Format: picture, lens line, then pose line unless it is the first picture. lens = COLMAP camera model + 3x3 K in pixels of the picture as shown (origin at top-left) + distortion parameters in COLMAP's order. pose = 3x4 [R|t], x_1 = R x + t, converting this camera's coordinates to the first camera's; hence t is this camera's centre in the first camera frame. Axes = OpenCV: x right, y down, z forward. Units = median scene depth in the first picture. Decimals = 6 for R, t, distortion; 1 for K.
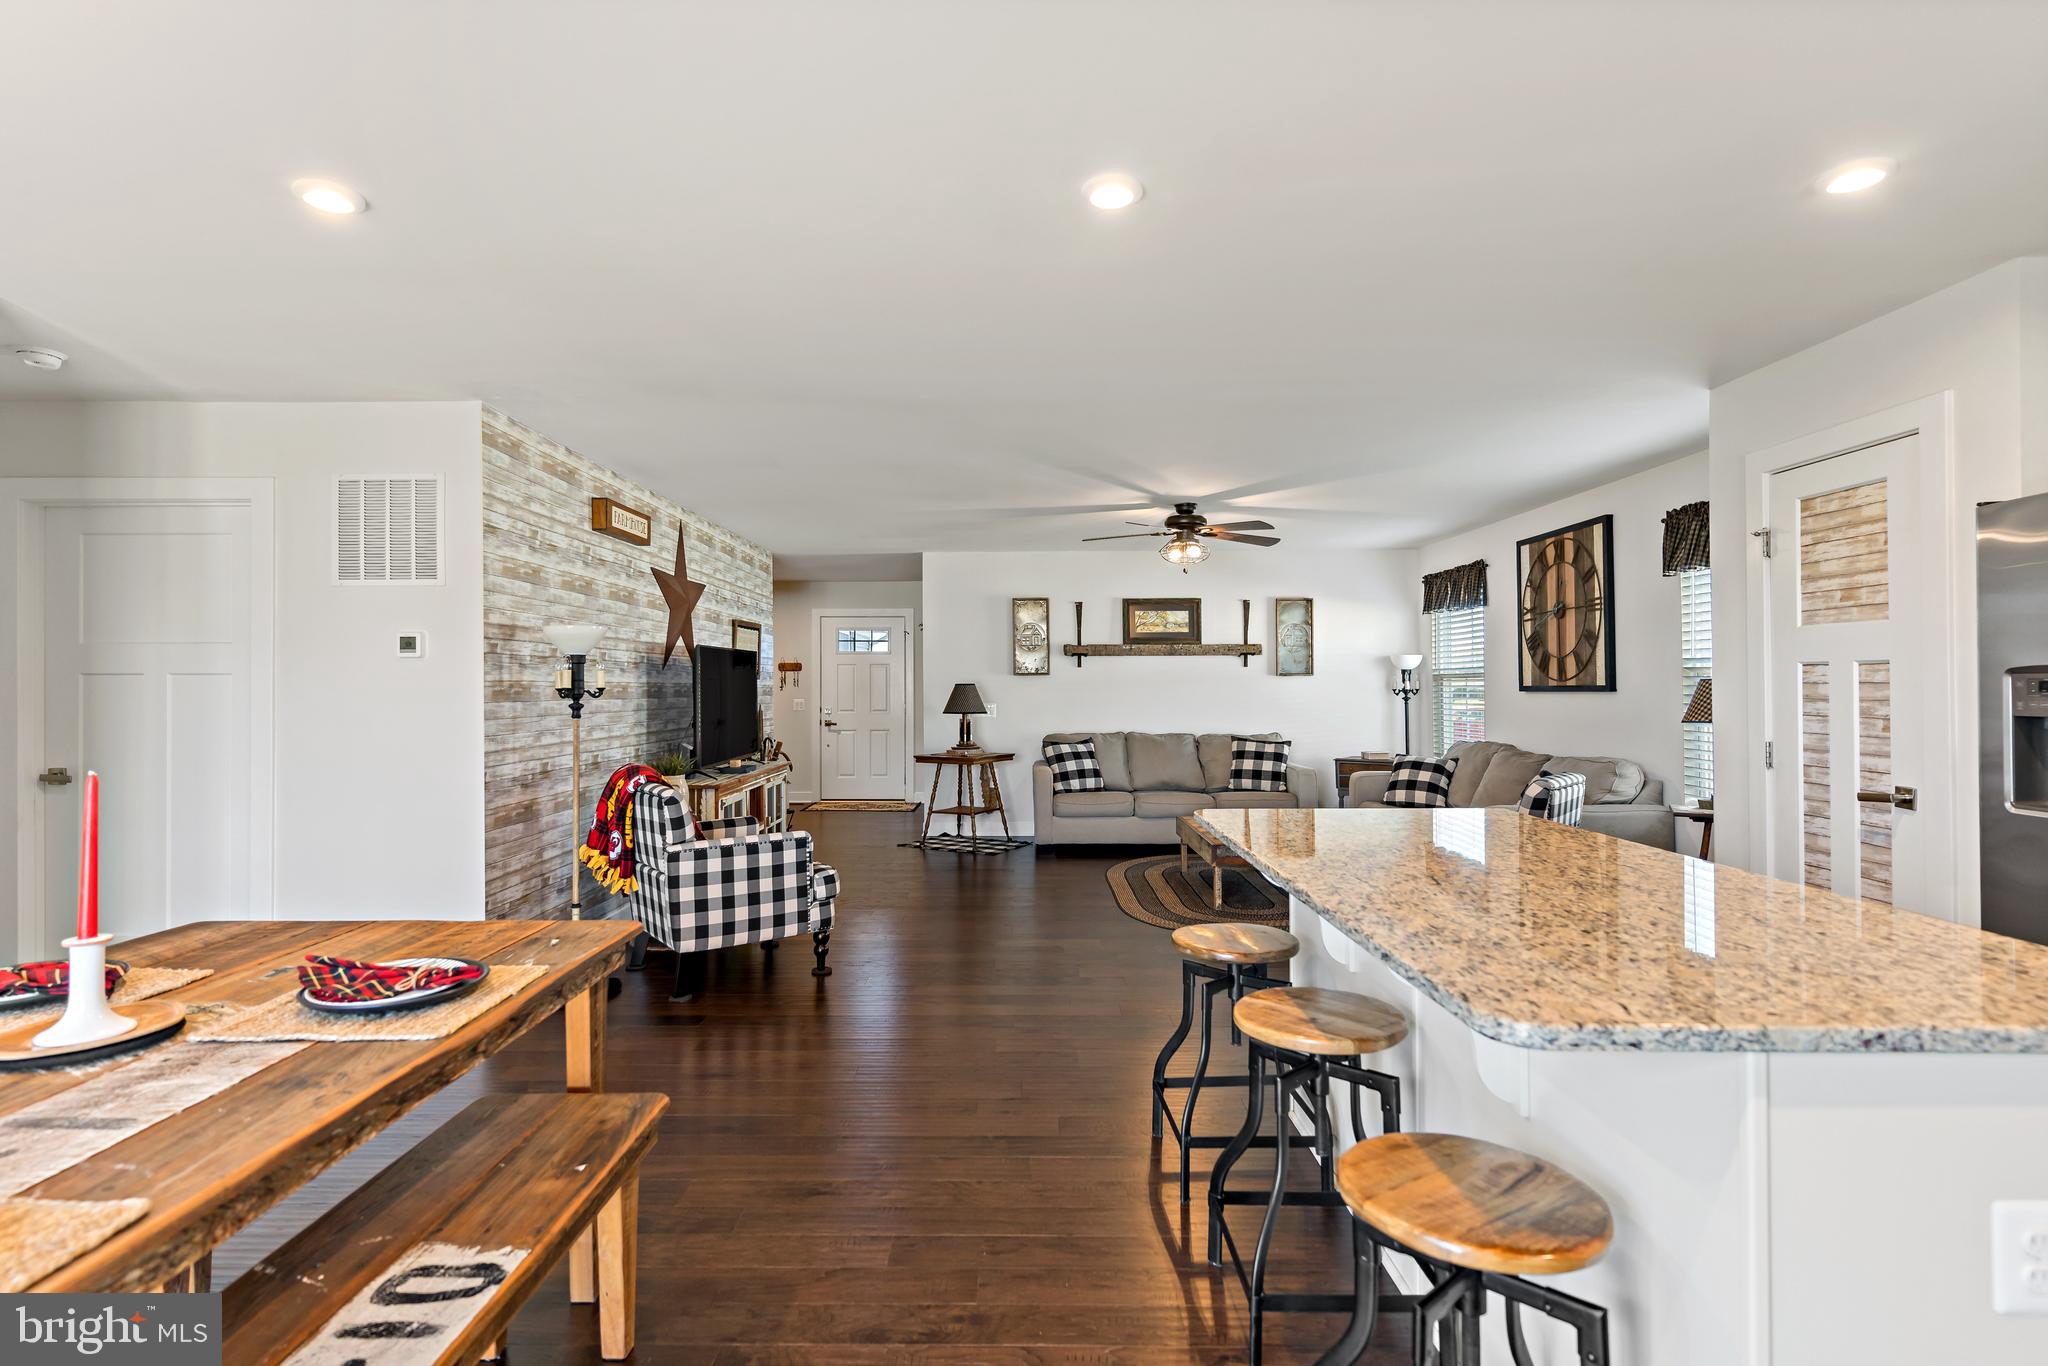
lens RADIAL K [[1163.4, 0, 844.1], [0, 1163.4, 812.1], [0, 0, 1]] dist [0.003825, 0.011939]
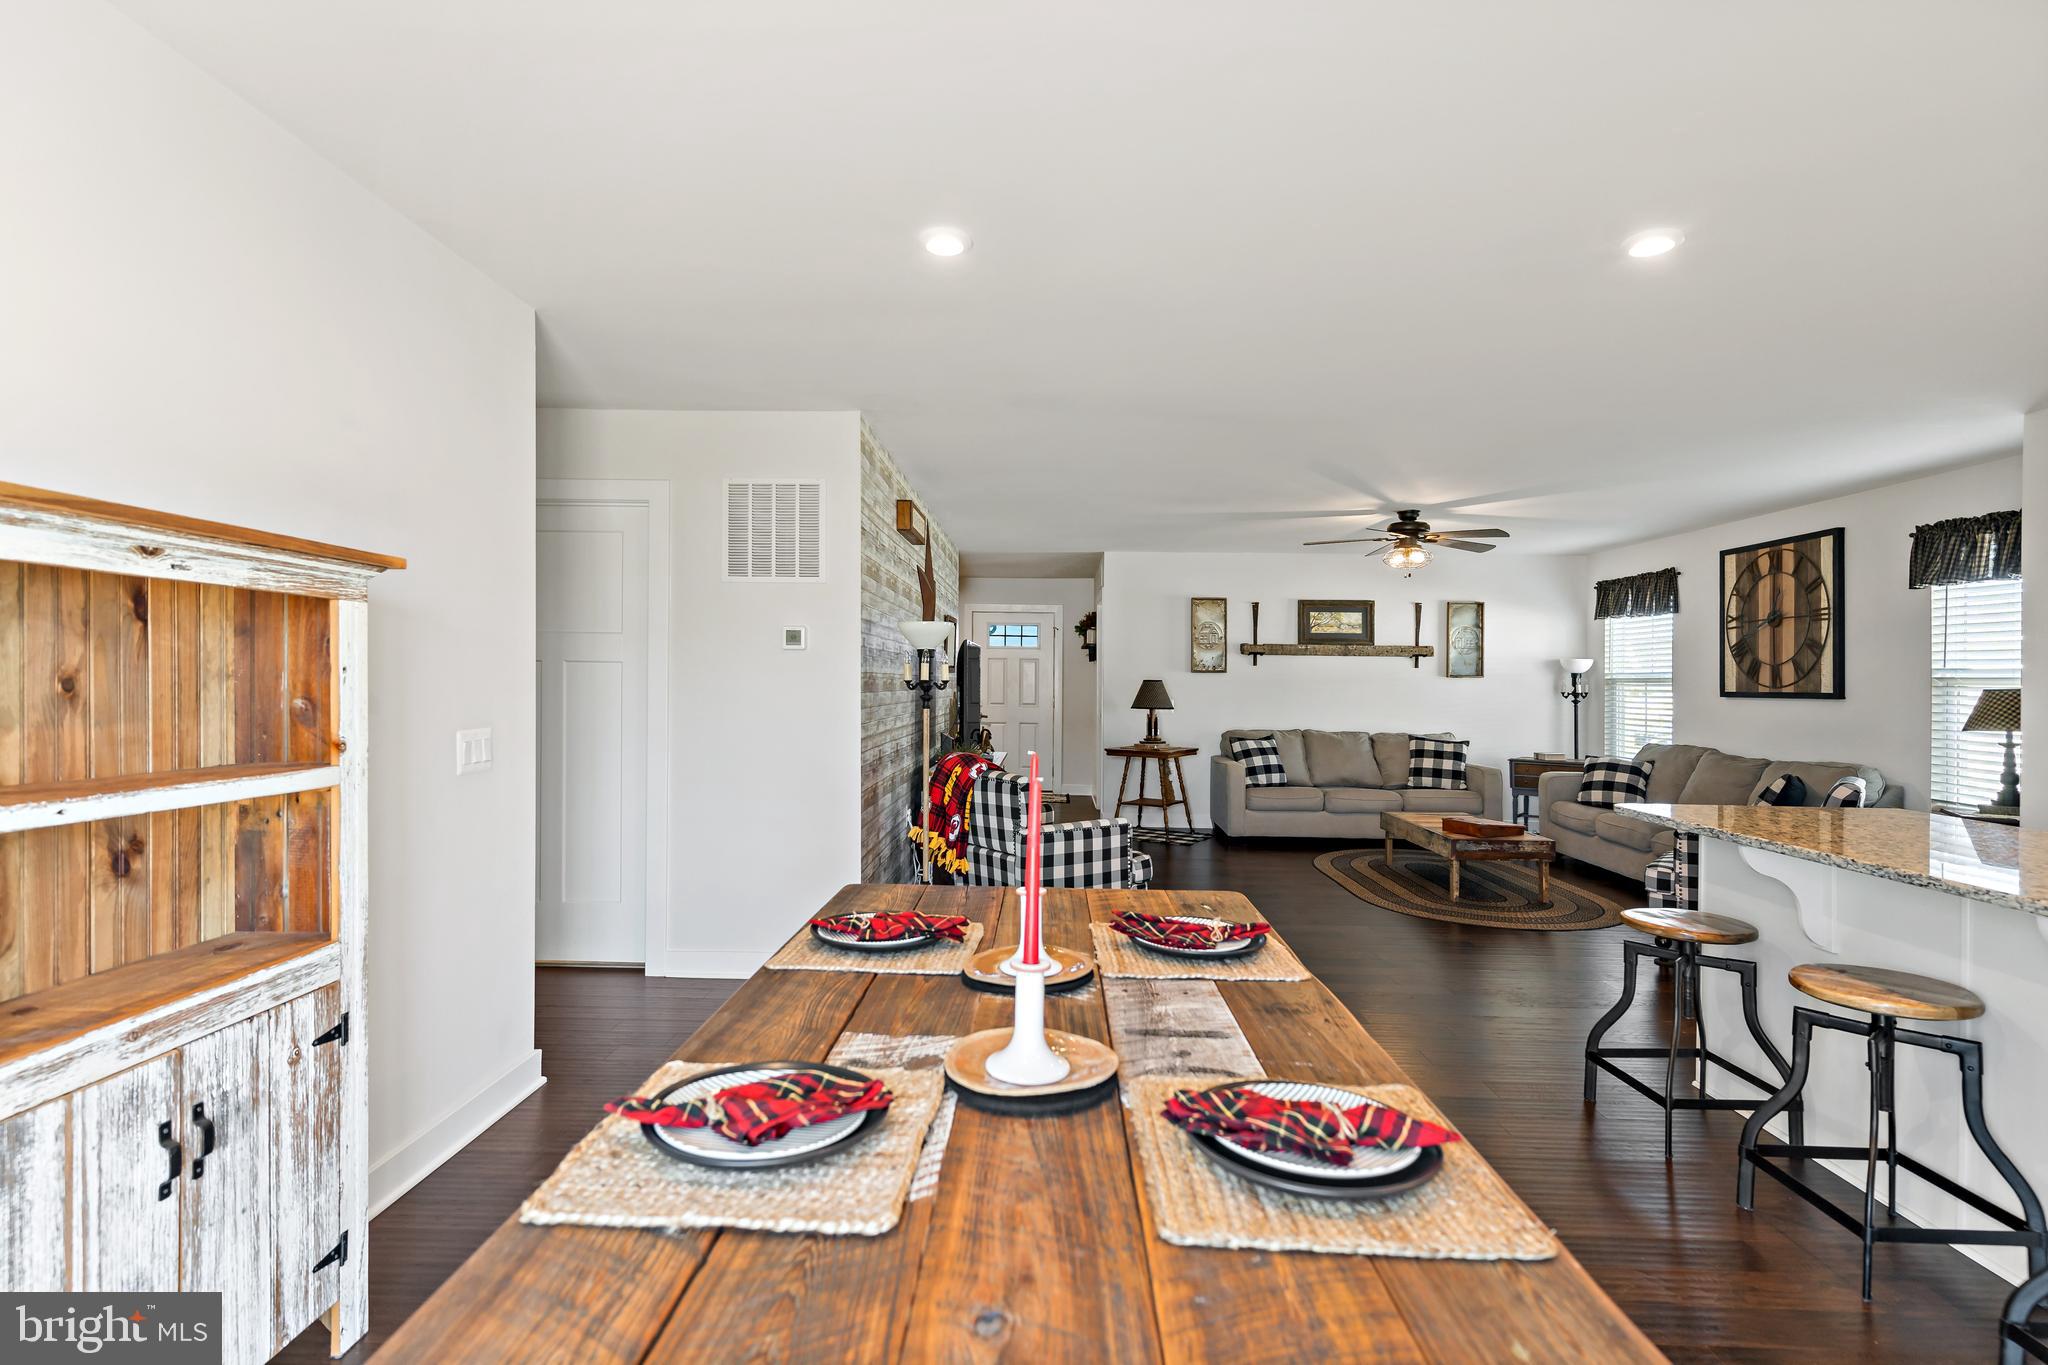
lens RADIAL K [[1163.4, 0, 844.1], [0, 1163.4, 811.6], [0, 0, 1]] dist [0.003825, 0.011939]
pose [[0.999748, 0.018884, -0.012172, -0.178274], [-0.018793, 0.999795, 0.007492, 0.004626], [0.012311, -0.007262, 0.999898, -0.044416]]
